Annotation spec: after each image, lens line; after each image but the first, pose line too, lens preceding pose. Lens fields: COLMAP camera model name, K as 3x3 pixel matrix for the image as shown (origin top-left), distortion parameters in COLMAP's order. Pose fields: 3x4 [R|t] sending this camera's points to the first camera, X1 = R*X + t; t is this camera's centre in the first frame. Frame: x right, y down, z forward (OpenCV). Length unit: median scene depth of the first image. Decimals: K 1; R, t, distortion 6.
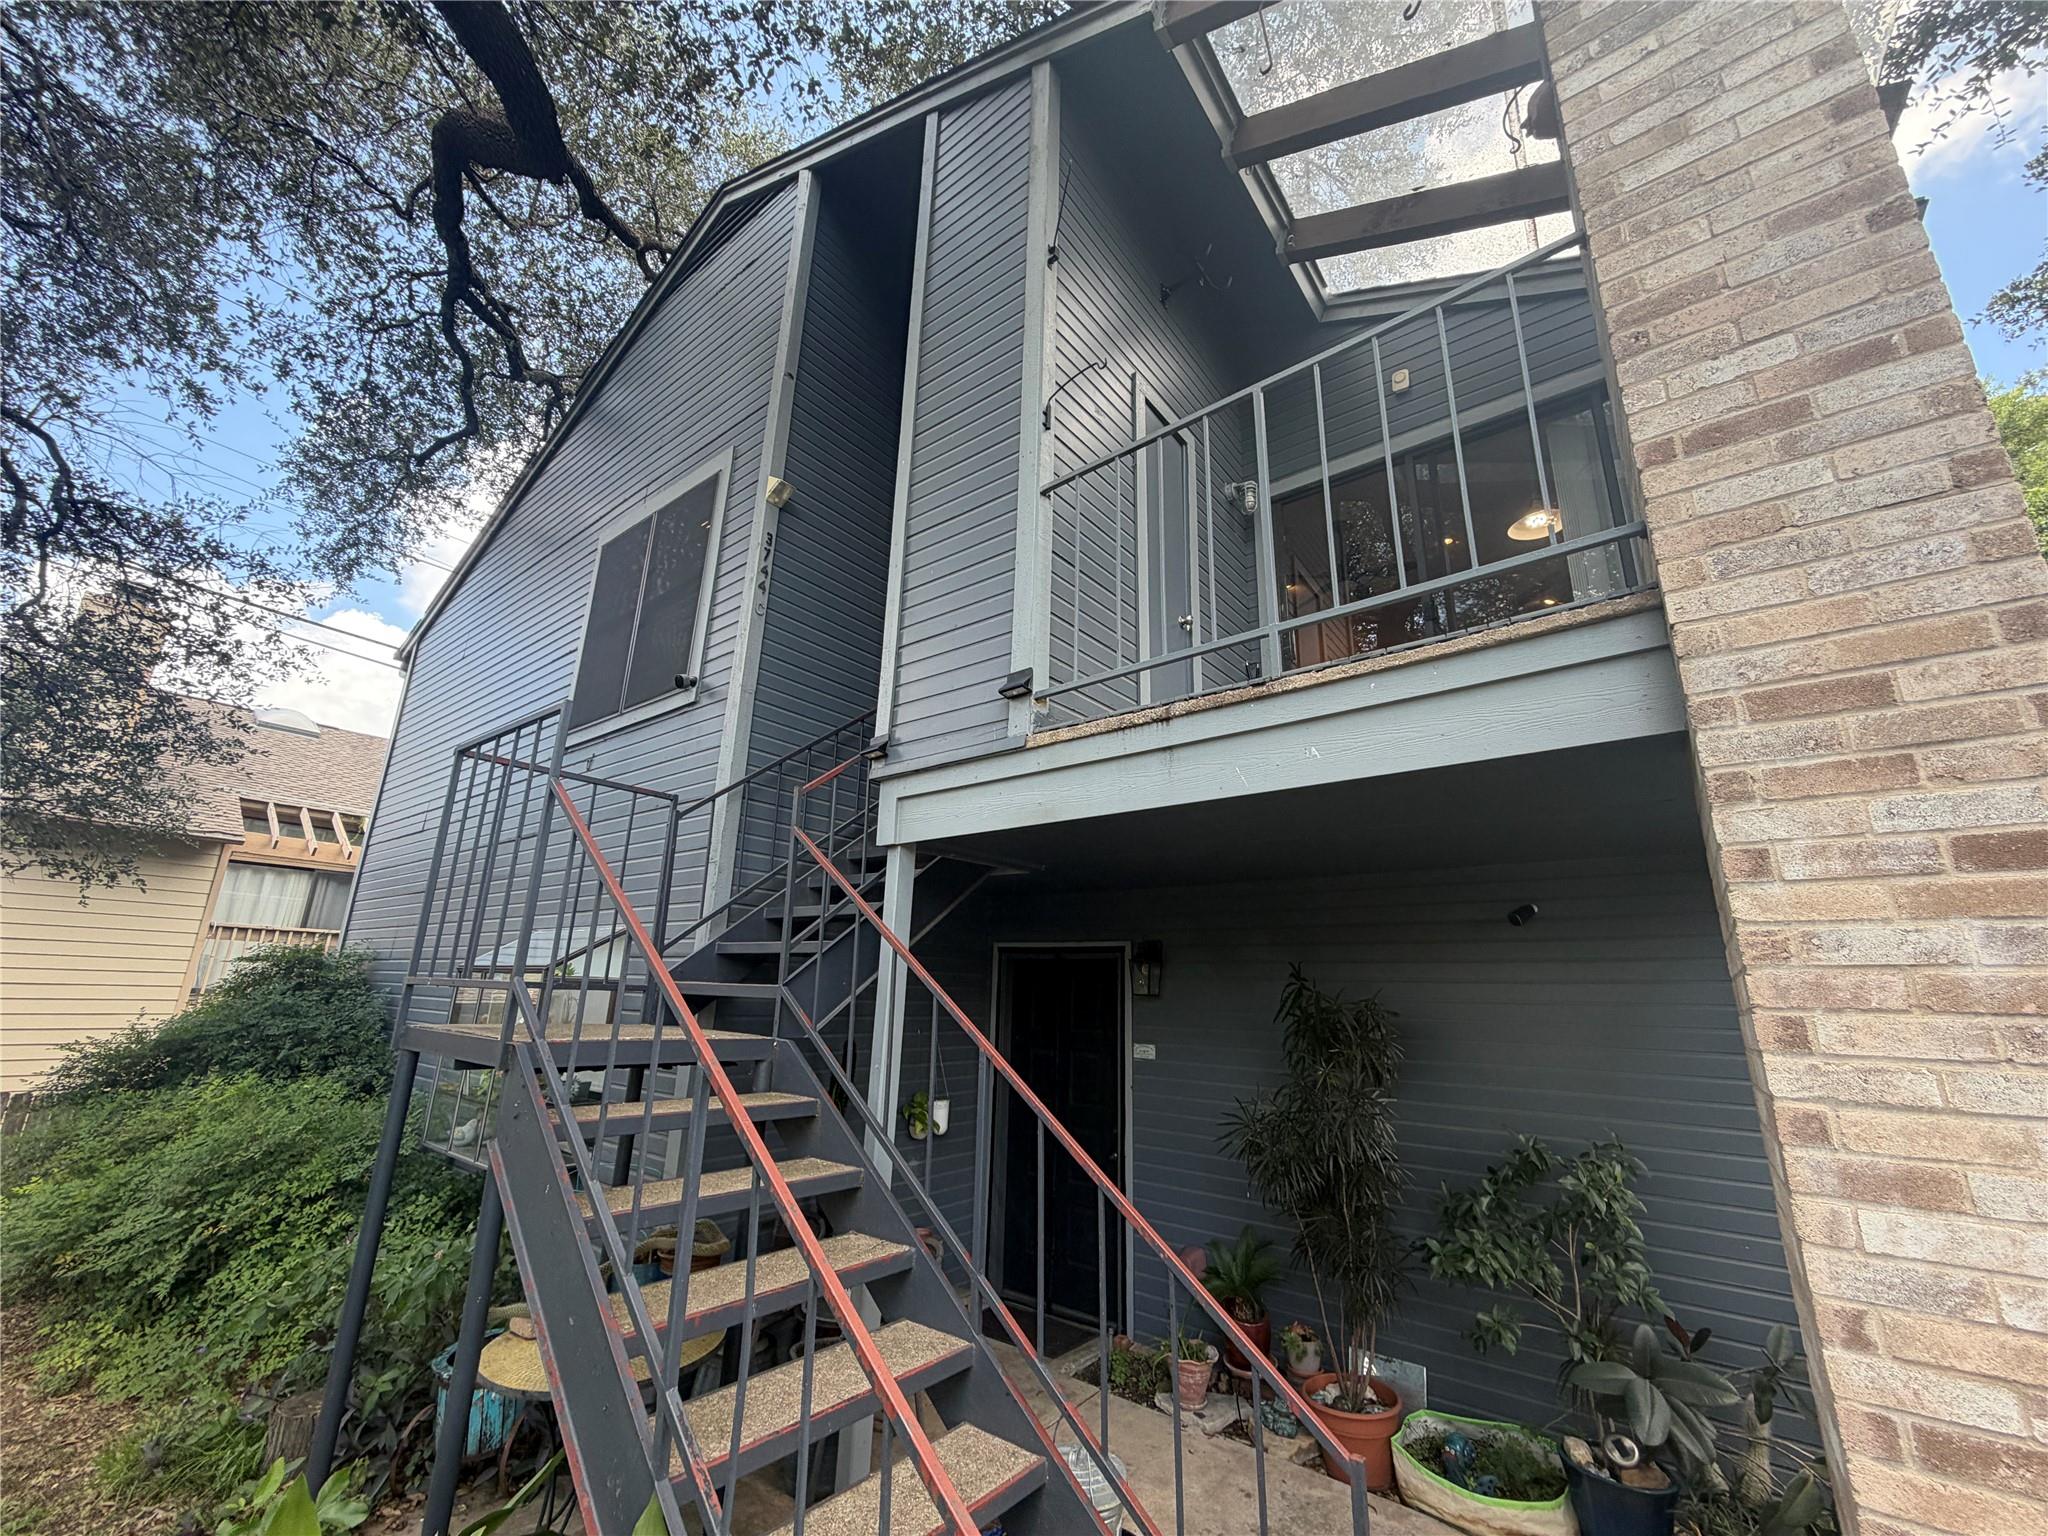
lens RADIAL K [[809.2, 0, 1024.0], [0, 809.2, 768.0], [0, 0, 1]] dist [-0.000610, -0.000162]
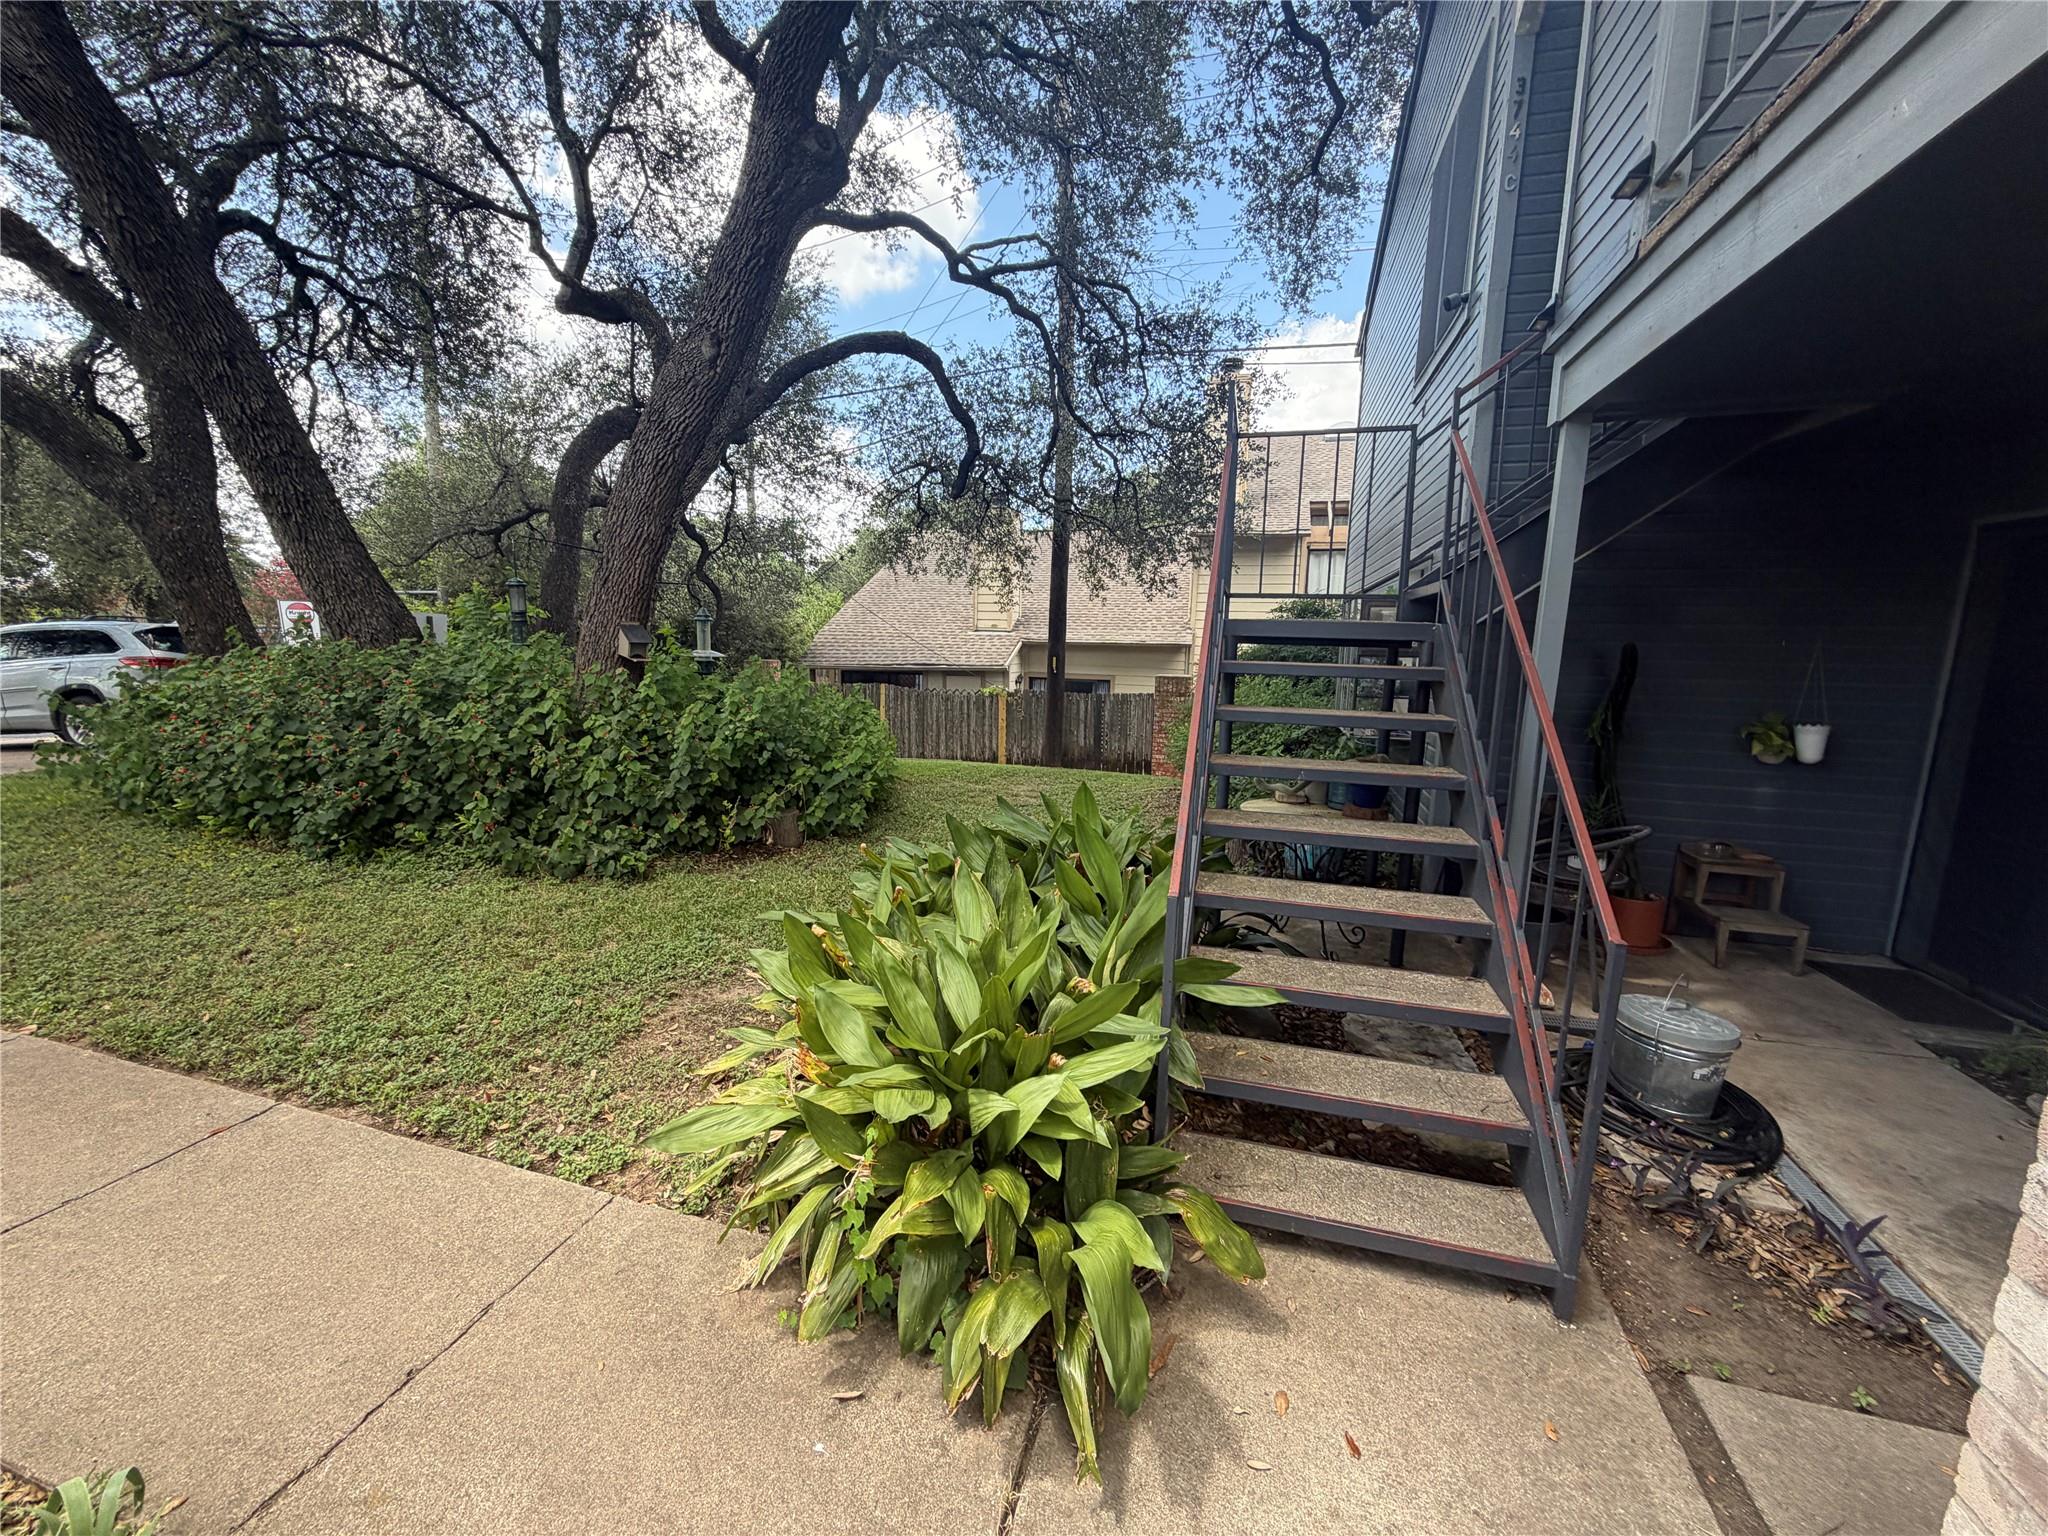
lens RADIAL K [[814.6, 0, 1020.5], [0, 814.6, 768.3], [0, 0, 1]] dist [0.000404, -0.000339]
pose [[0.372837, 0.127544, -0.919089, 1.199931], [0.240918, 0.943233, 0.228626, 0.245641], [0.896075, -0.306666, 0.320944, 0.046634]]
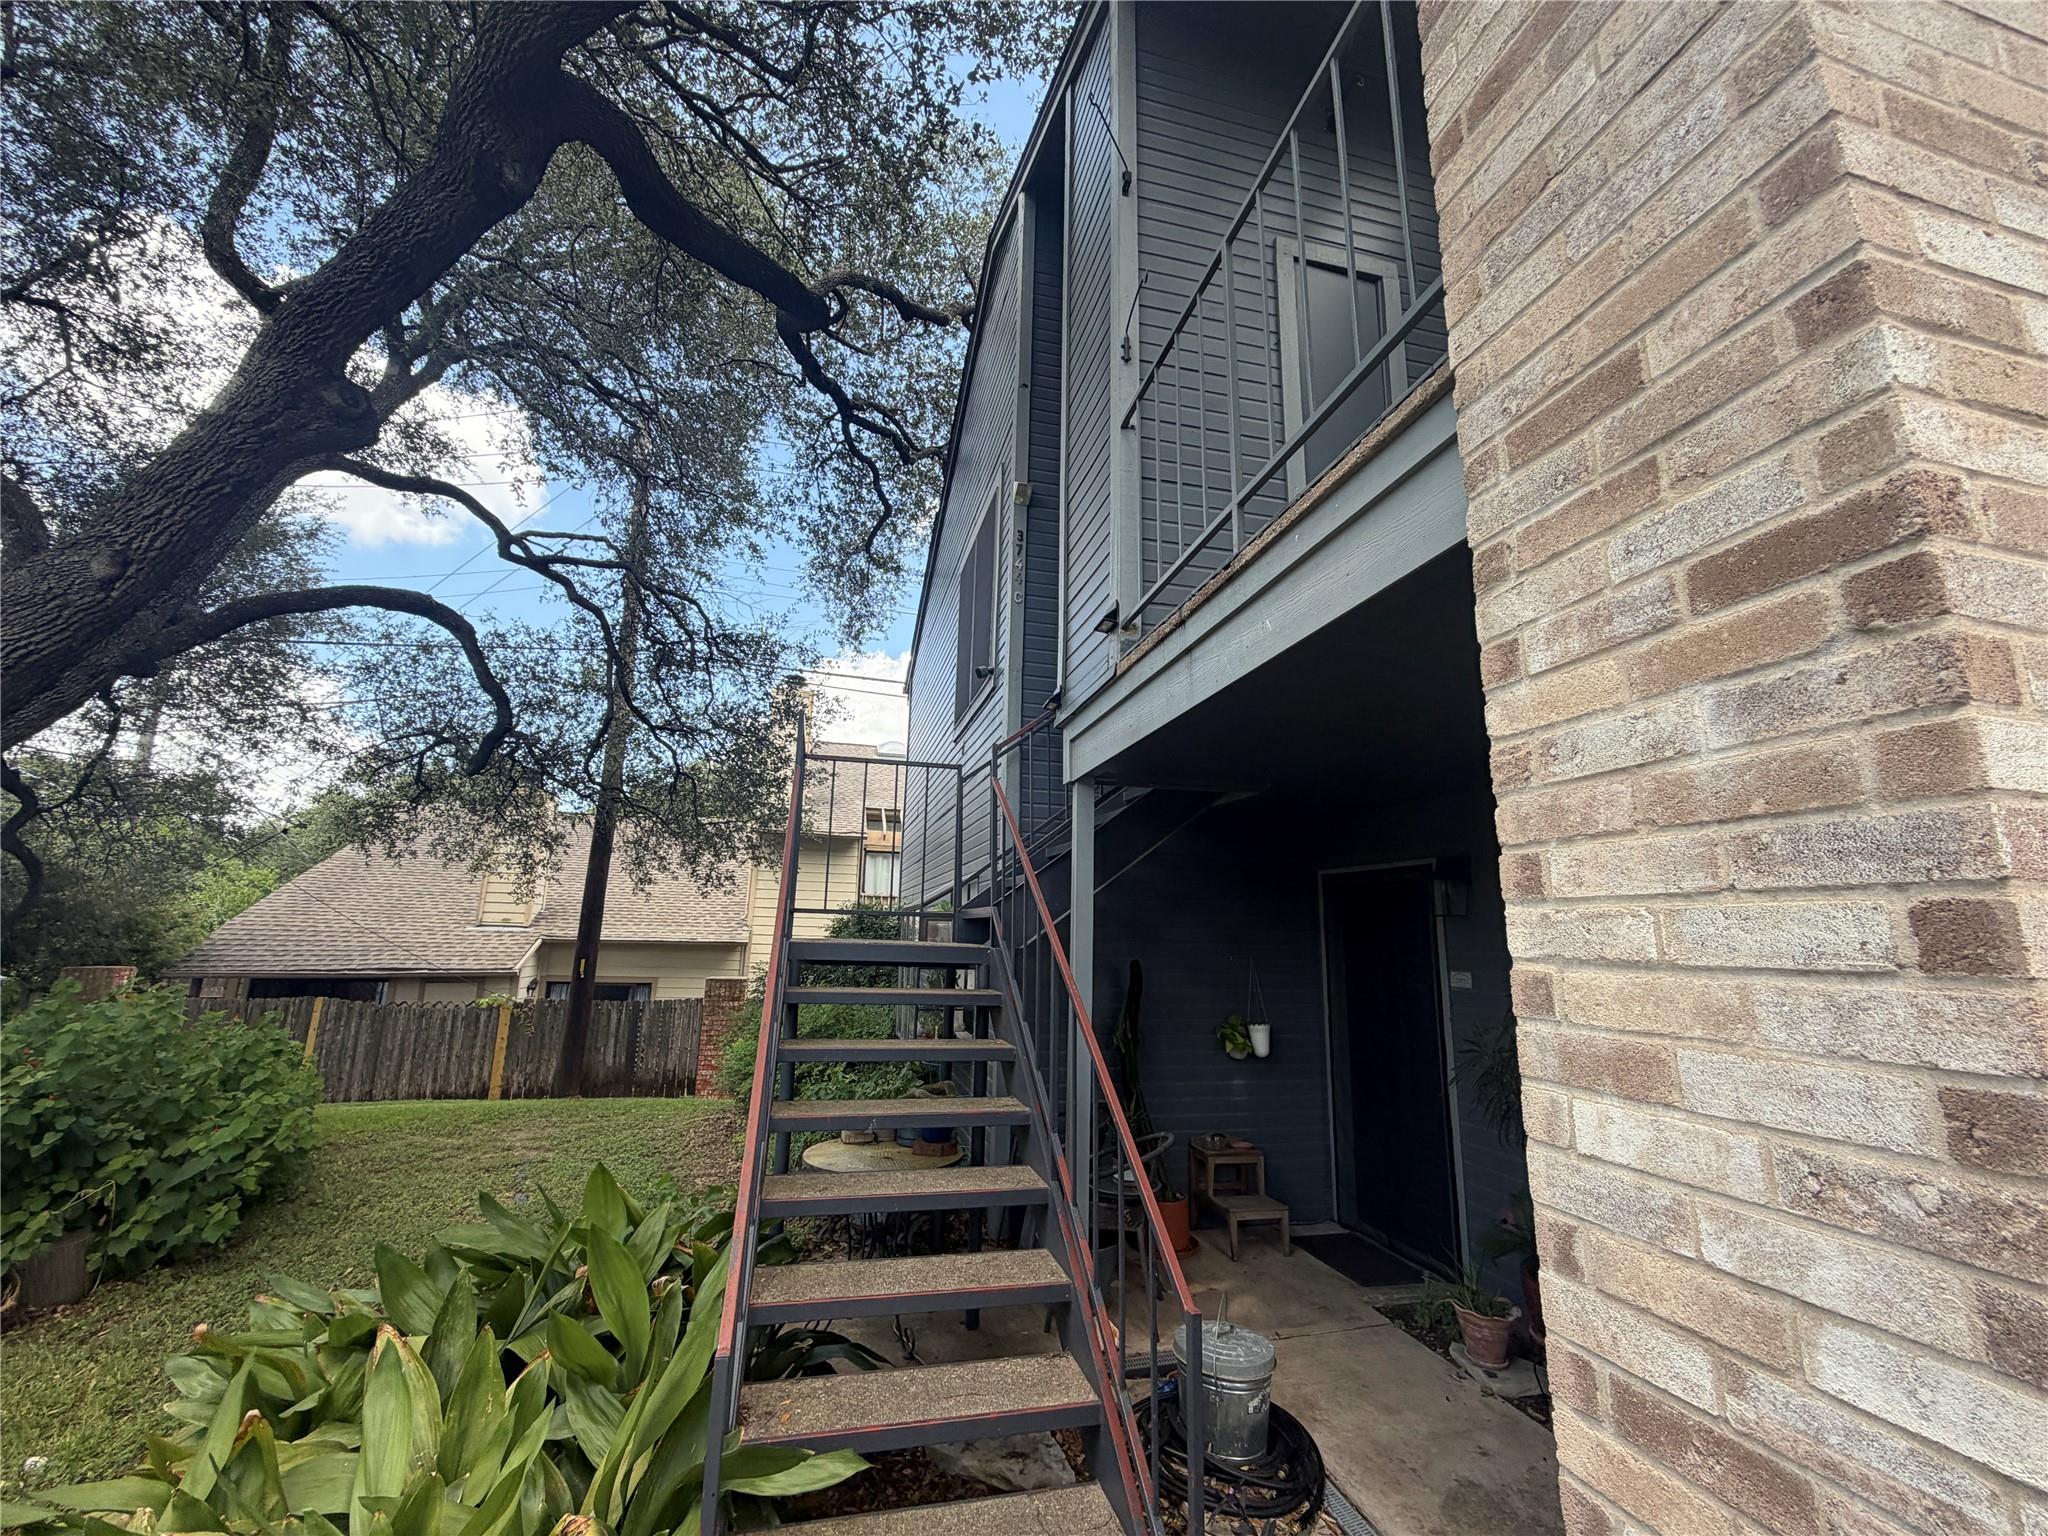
lens RADIAL K [[813.1, 0, 1024.0], [0, 813.1, 768.0], [0, 0, 1]] dist [-0.000310, -0.000397]
pose [[0.789126, -0.134733, -0.599272, 1.079968], [0.165566, 0.986192, -0.003705, 0.158342], [0.591497, -0.096295, 0.800537, 0.124495]]
